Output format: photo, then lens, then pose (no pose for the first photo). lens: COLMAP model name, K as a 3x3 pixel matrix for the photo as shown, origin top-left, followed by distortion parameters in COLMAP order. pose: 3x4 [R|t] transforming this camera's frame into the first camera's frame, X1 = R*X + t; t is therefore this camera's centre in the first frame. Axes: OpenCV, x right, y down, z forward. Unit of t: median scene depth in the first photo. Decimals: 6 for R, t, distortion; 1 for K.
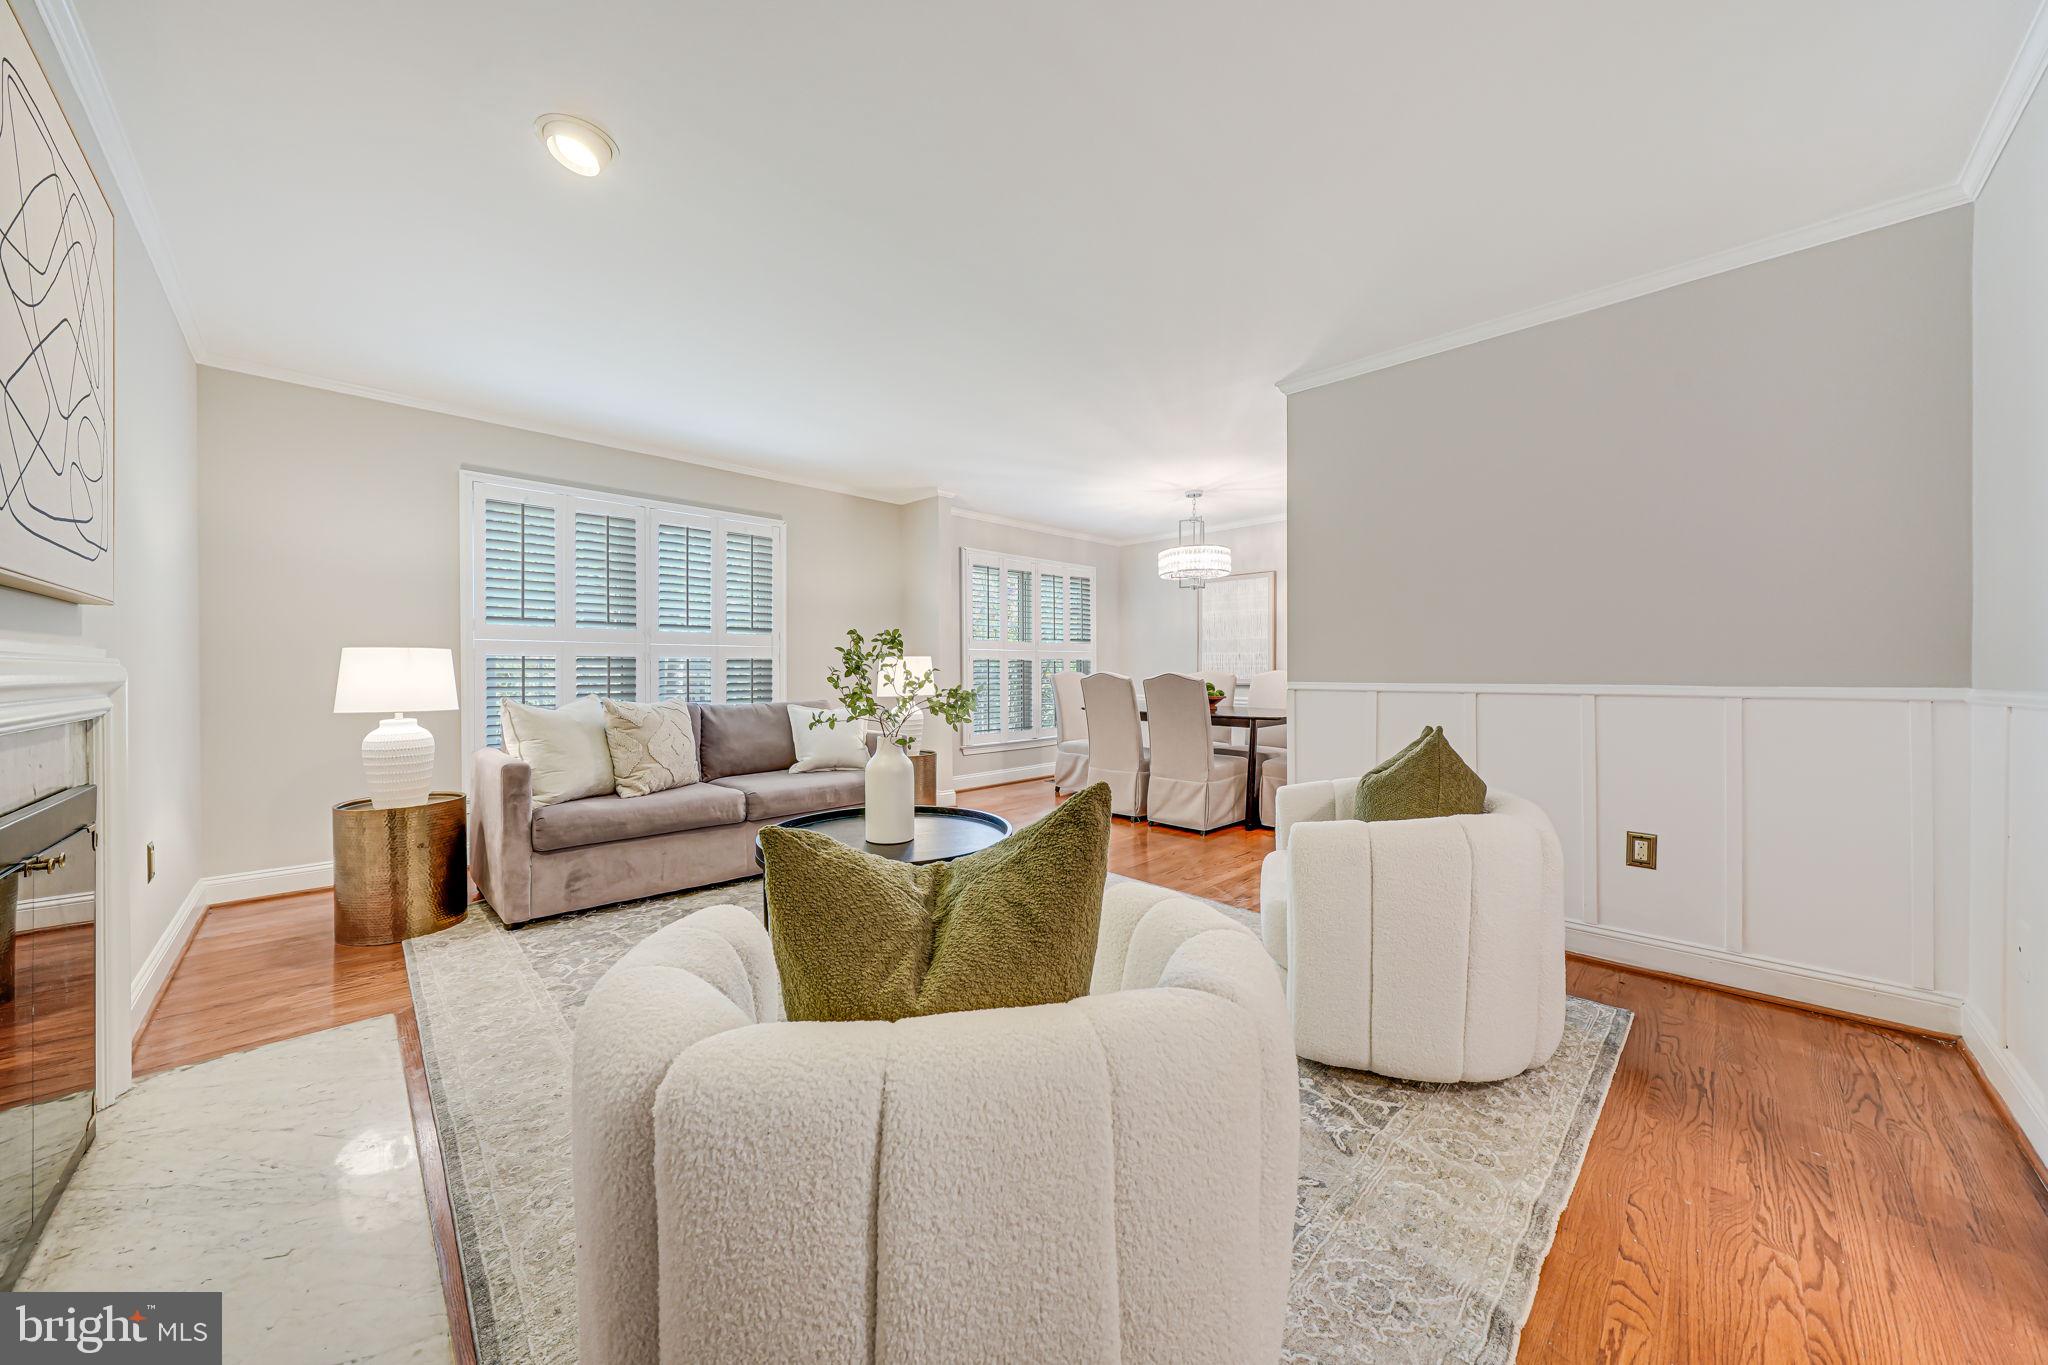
lens RADIAL K [[705.4, 0, 1024.8], [0, 705.4, 674.6], [0, 0, 1]] dist [-0.010246, -0.000047]
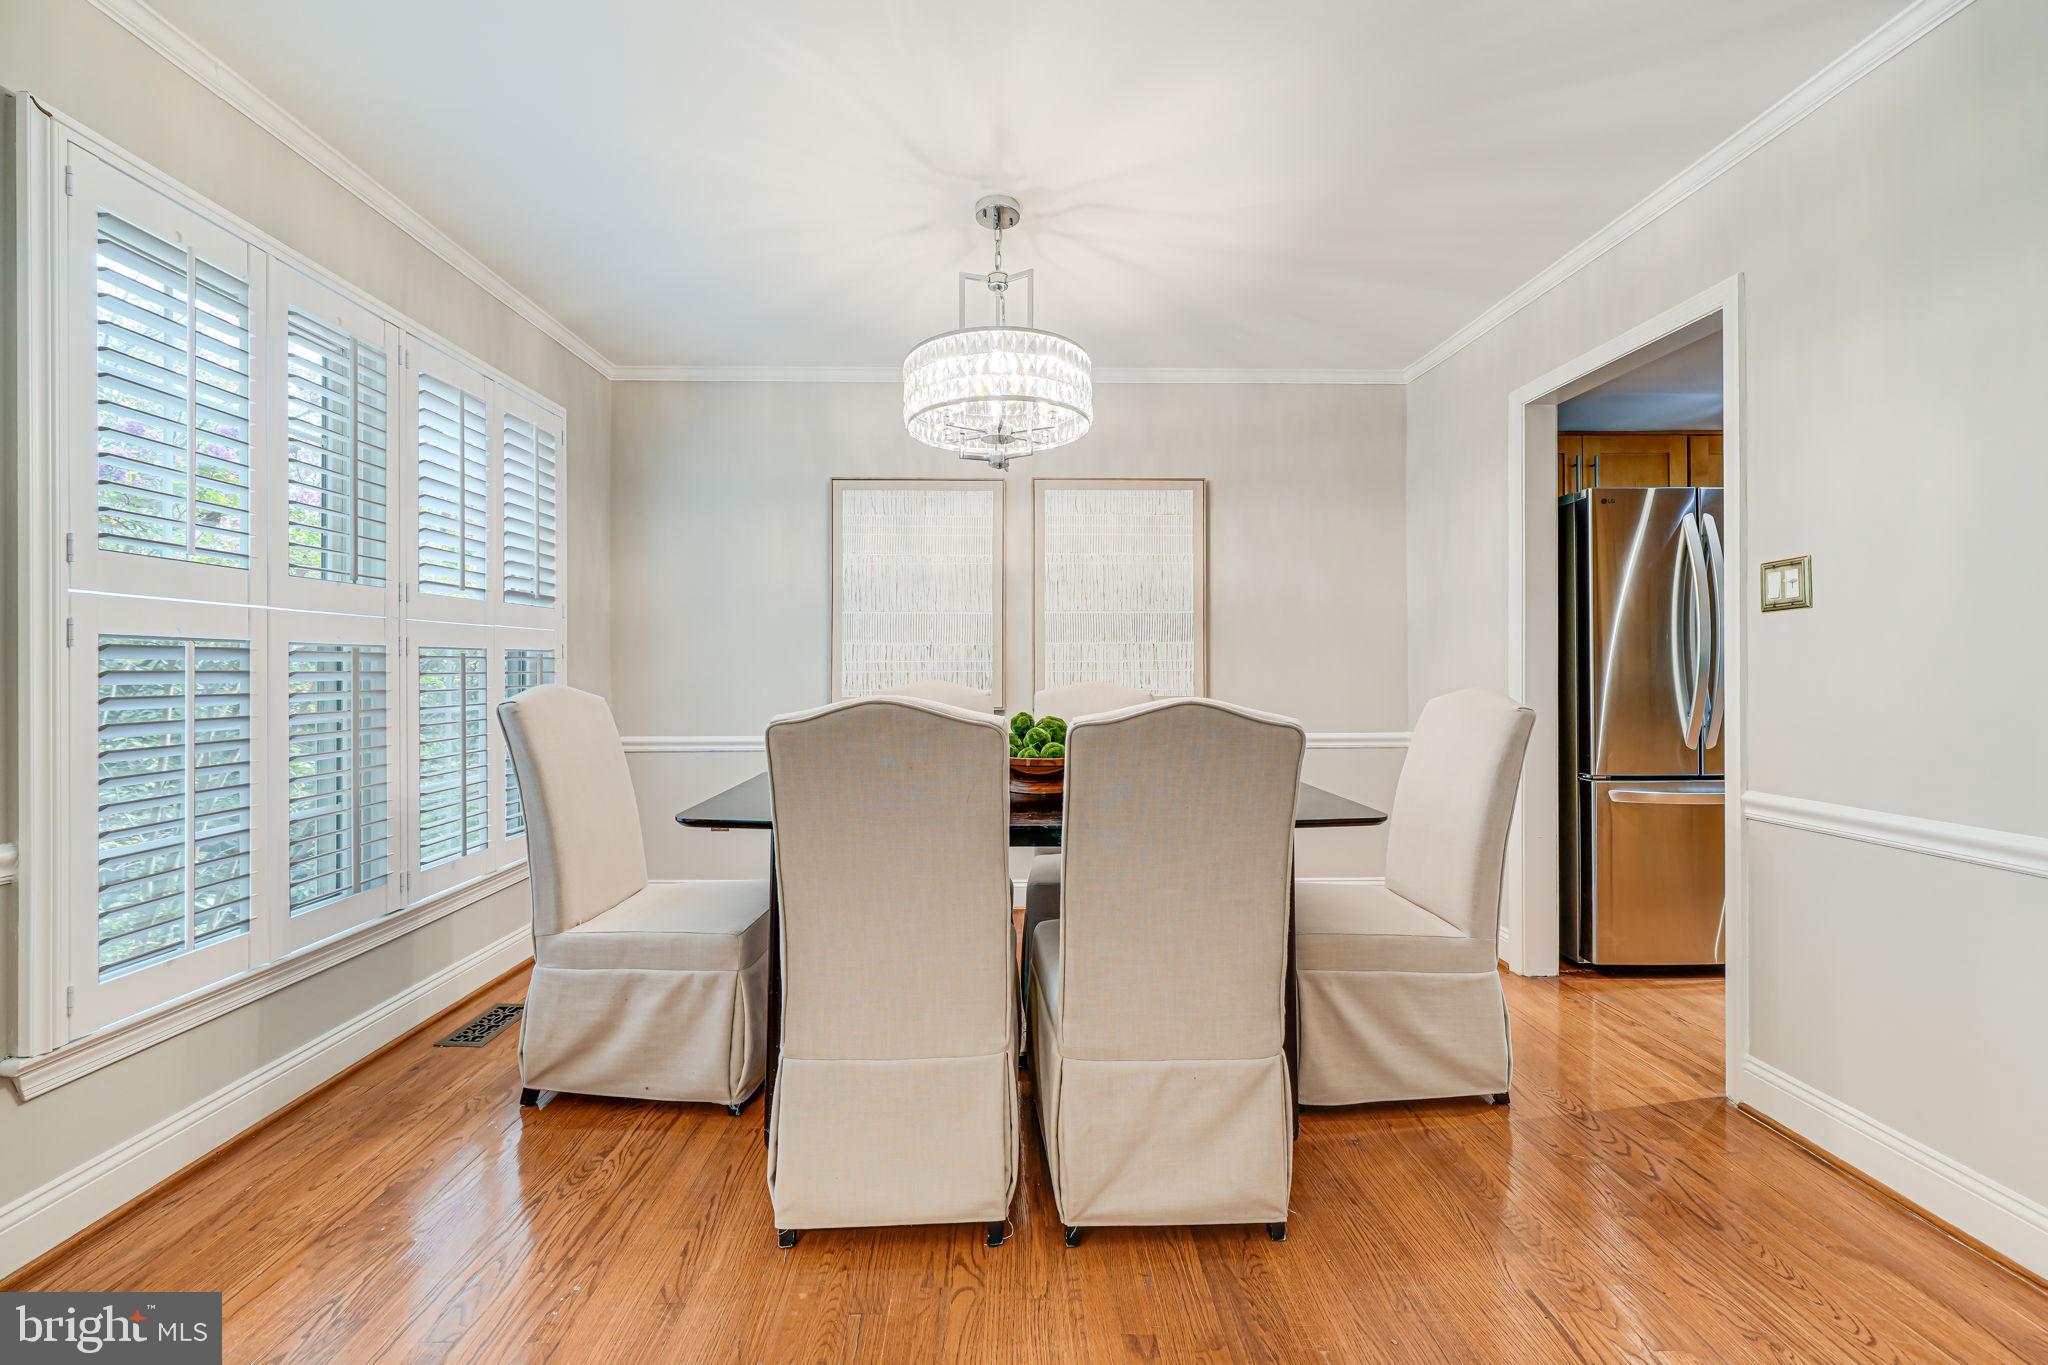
lens RADIAL K [[802.4, 0, 1015.1], [0, 802.4, 666.5], [0, 0, 1]] dist [-0.003001, -0.000293]
pose [[0.688271, 0.006107, 0.725428, -0.056656], [0.001385, 0.999952, -0.009731, -0.010342], [-0.725452, 0.007702, 0.688230, 0.638604]]
